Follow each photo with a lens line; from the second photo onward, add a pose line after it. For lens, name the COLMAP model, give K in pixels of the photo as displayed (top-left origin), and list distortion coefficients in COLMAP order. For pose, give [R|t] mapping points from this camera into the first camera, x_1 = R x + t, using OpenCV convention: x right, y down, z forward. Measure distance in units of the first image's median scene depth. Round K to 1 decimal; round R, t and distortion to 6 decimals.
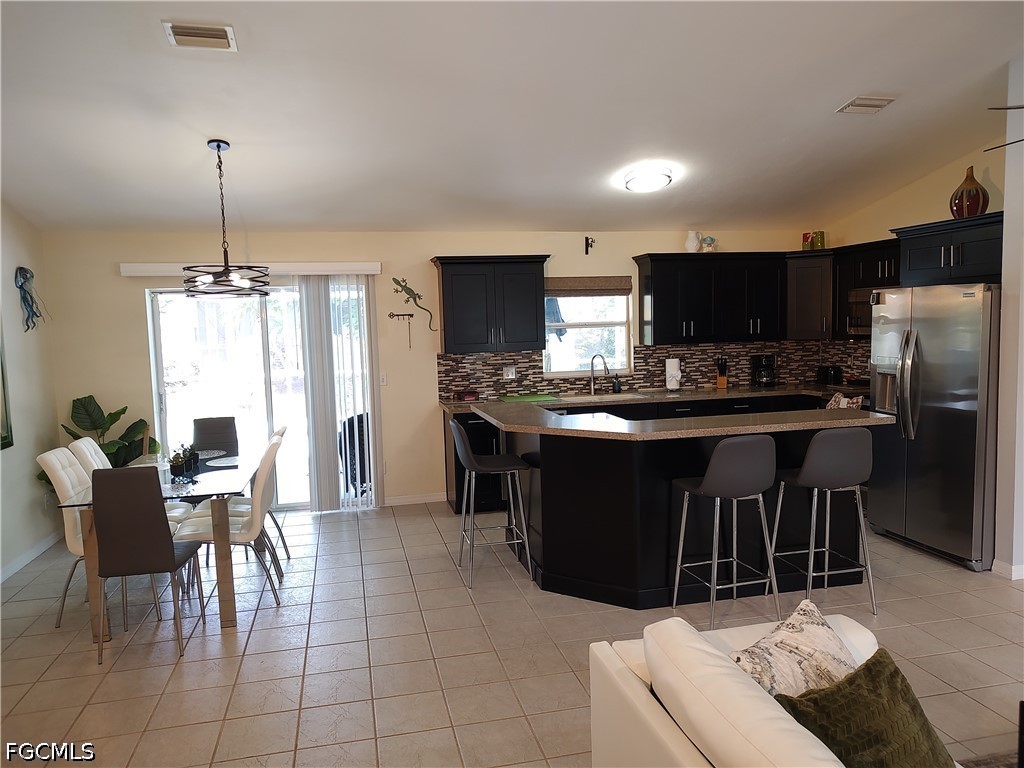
lens RADIAL K [[725.4, 0, 507.0], [0, 725.4, 384.4], [0, 0, 1]] dist [0.021262, -0.022230]
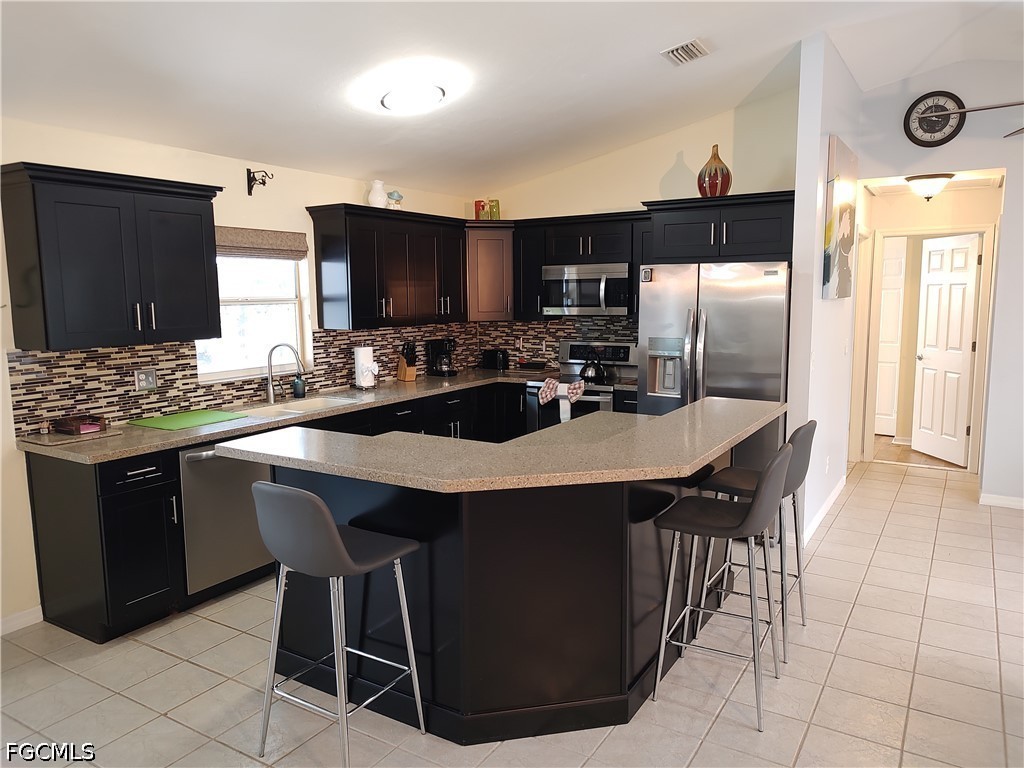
lens RADIAL K [[725.4, 0, 507.0], [0, 725.4, 381.4], [0, 0, 1]] dist [0.021262, -0.022230]
pose [[0.703886, -0.065814, 0.707257, -0.215273], [0.052715, 0.997793, 0.040386, -0.022844], [-0.708354, 0.008856, 0.705802, 0.370403]]
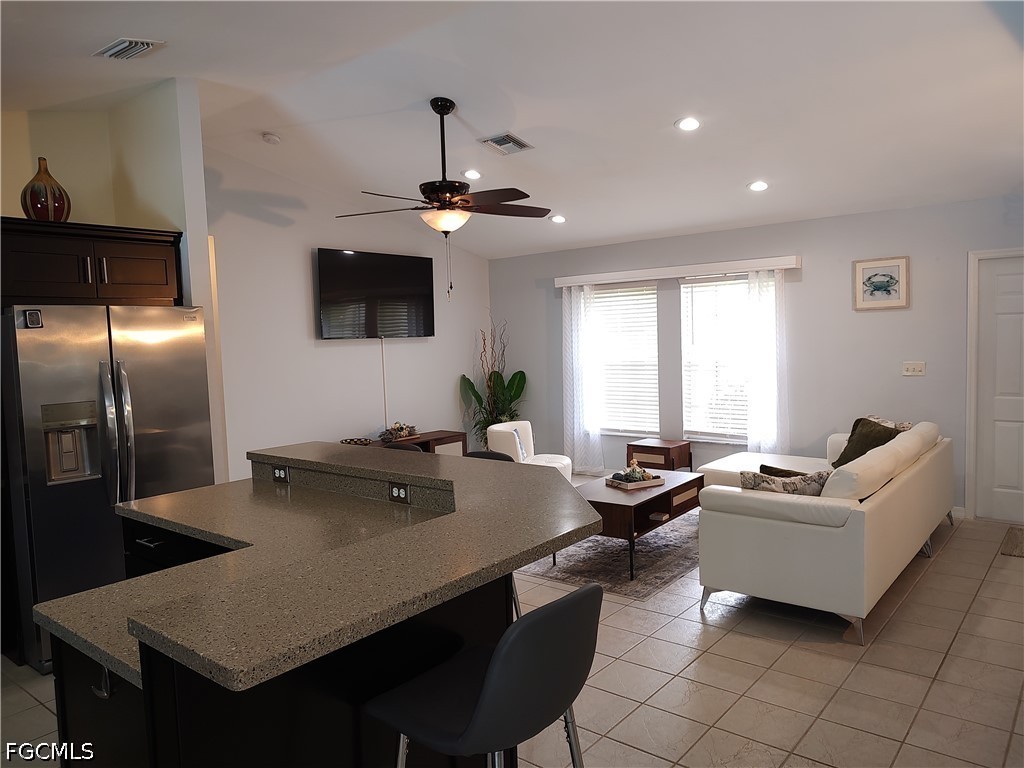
lens RADIAL K [[725.4, 0, 510.7], [0, 725.4, 384.2], [0, 0, 1]] dist [0.021262, -0.022230]
pose [[-0.617898, -0.004543, 0.786245, -0.216570], [0.123889, 0.986929, 0.103066, -0.056380], [-0.776436, 0.161091, -0.609259, 0.830866]]
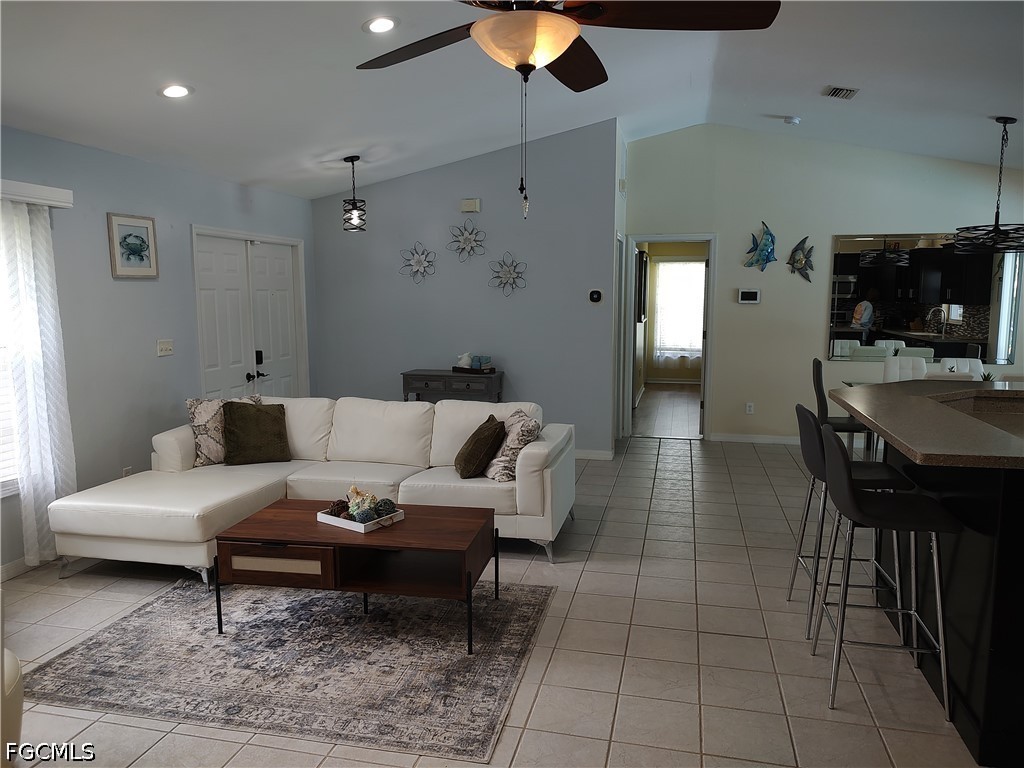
lens RADIAL K [[725.4, 0, 509.6], [0, 725.4, 383.3], [0, 0, 1]] dist [0.021262, -0.022230]
pose [[-0.440896, 0.142312, -0.886204, 0.710926], [-0.065762, 0.979575, 0.190023, -0.059137], [0.895146, 0.142059, -0.422532, 0.578036]]
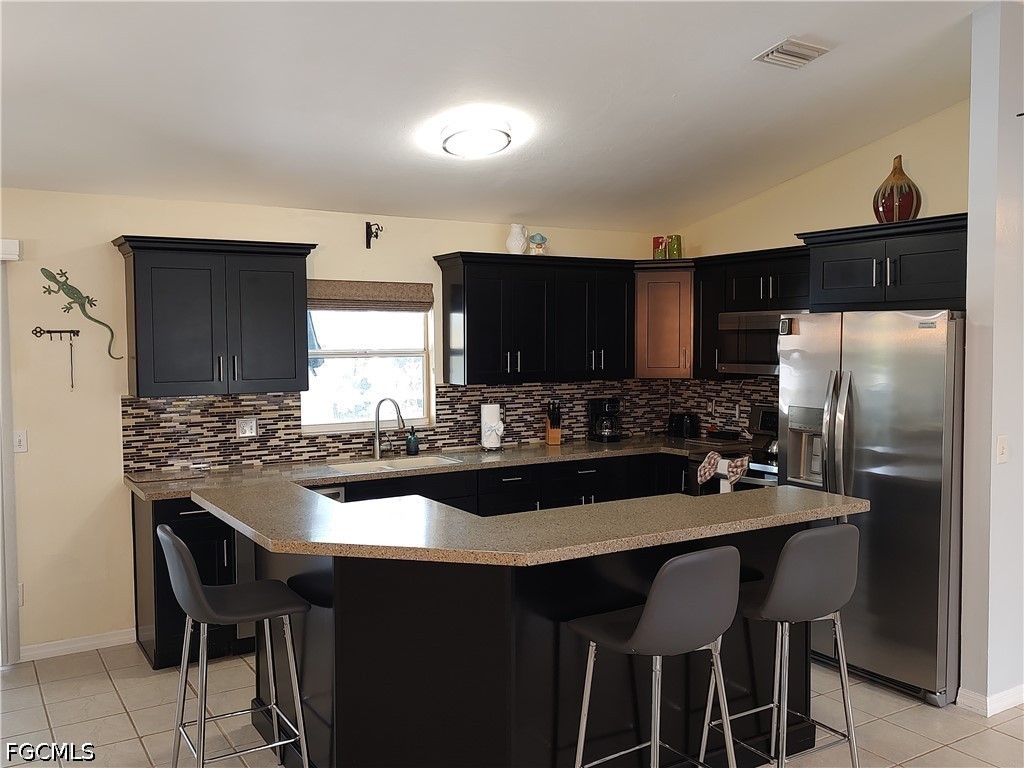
lens RADIAL K [[891.2, 0, 509.0], [0, 891.2, 380.4], [0, 0, 1]] dist [0.055542, -0.100501]
pose [[0.945865, 0.007436, 0.324474, -0.034196], [0.007762, 0.998933, -0.045521, -0.019787], [-0.324466, 0.045576, 0.944799, 0.193179]]
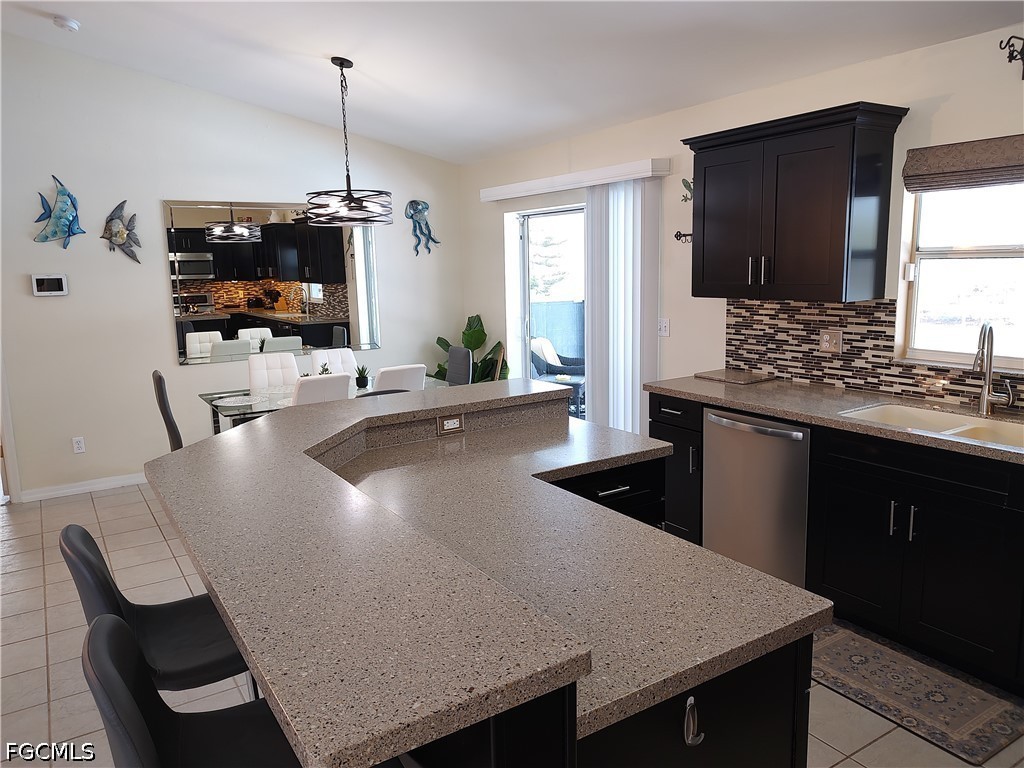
lens RADIAL K [[725.4, 0, 512.8], [0, 725.4, 376.7], [0, 0, 1]] dist [0.021262, -0.022230]
pose [[0.350667, 0.167637, -0.921374, 0.429353], [-0.067103, 0.985817, 0.153824, -0.057568], [0.934093, 0.007886, 0.356943, 0.598420]]
